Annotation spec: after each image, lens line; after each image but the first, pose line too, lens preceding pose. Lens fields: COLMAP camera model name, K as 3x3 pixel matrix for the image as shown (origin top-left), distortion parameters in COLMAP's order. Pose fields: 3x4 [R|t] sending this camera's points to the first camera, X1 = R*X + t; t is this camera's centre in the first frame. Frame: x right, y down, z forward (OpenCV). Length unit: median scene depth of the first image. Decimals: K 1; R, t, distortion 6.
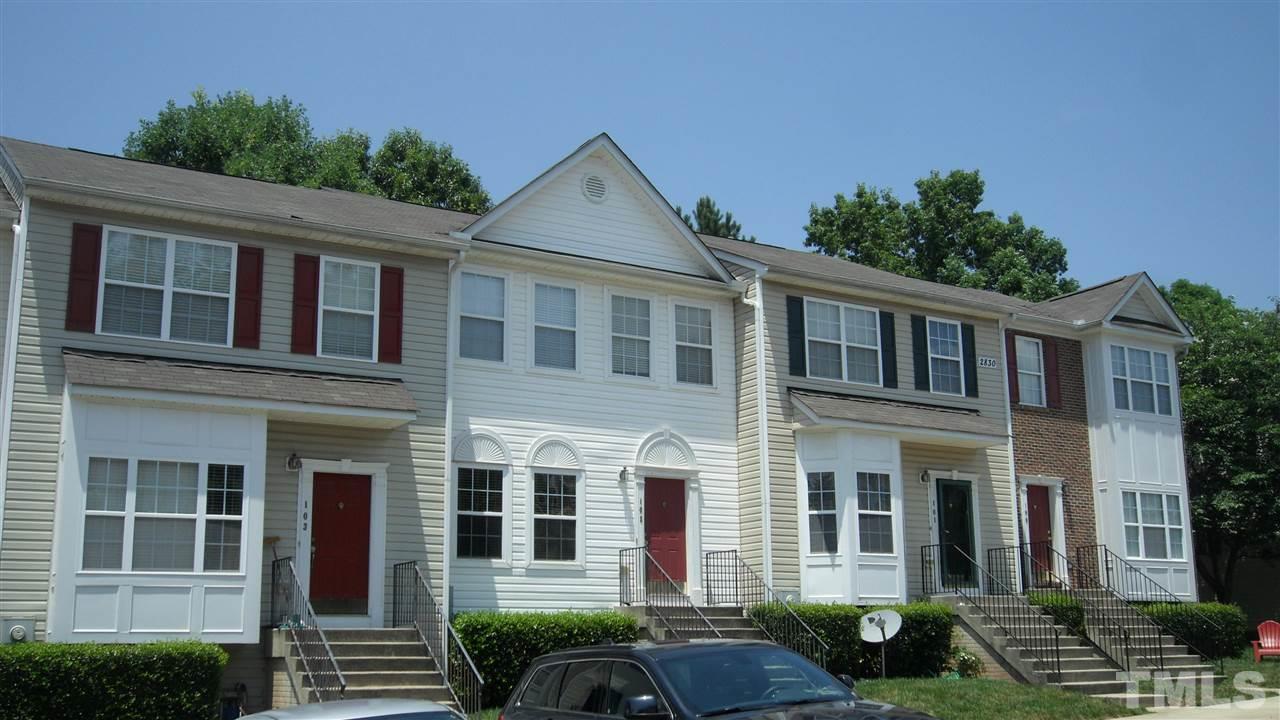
lens RADIAL K [[1274.8, 0, 640.0], [0, 1274.8, 360.0], [0, 0, 1]] dist [-0.028832, -0.022872]
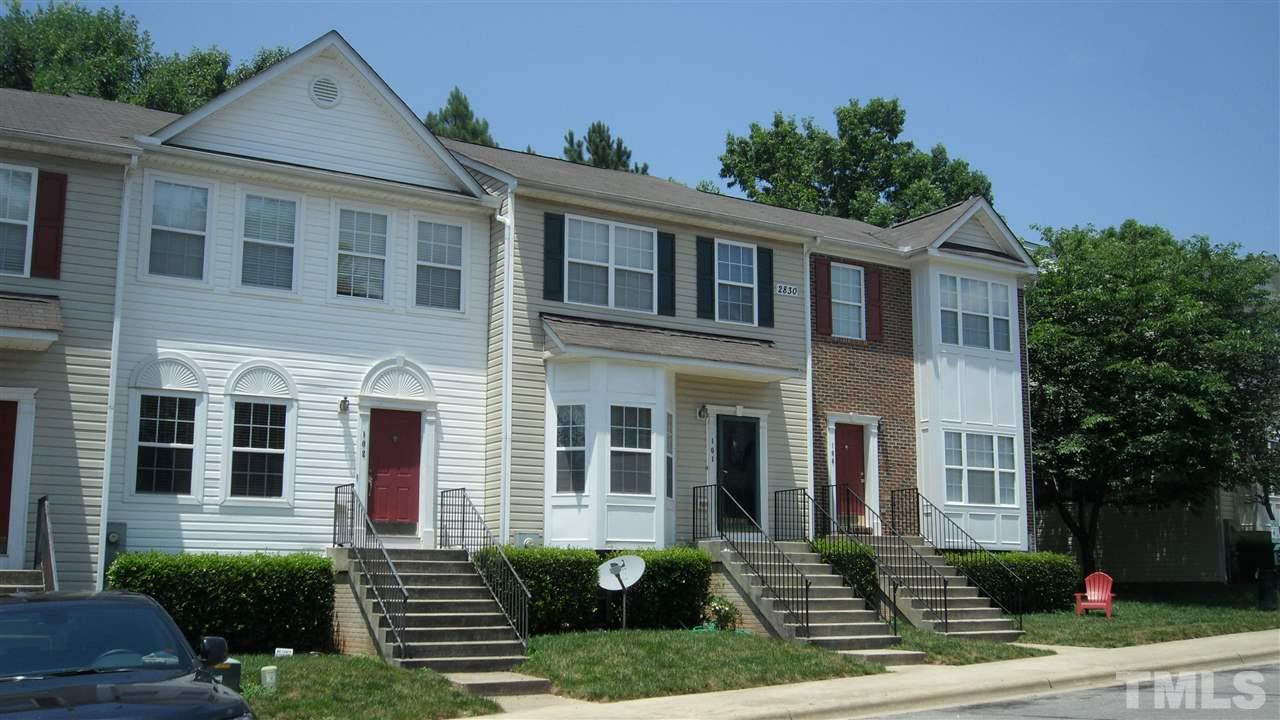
lens RADIAL K [[1274.8, 0, 640.0], [0, 1274.8, 360.0], [0, 0, 1]] dist [-0.028832, -0.022872]
pose [[0.999939, 0.009822, -0.005030, 0.191360], [-0.009583, 0.998912, 0.045648, 0.012842], [0.005472, -0.045597, 0.998945, 0.082833]]
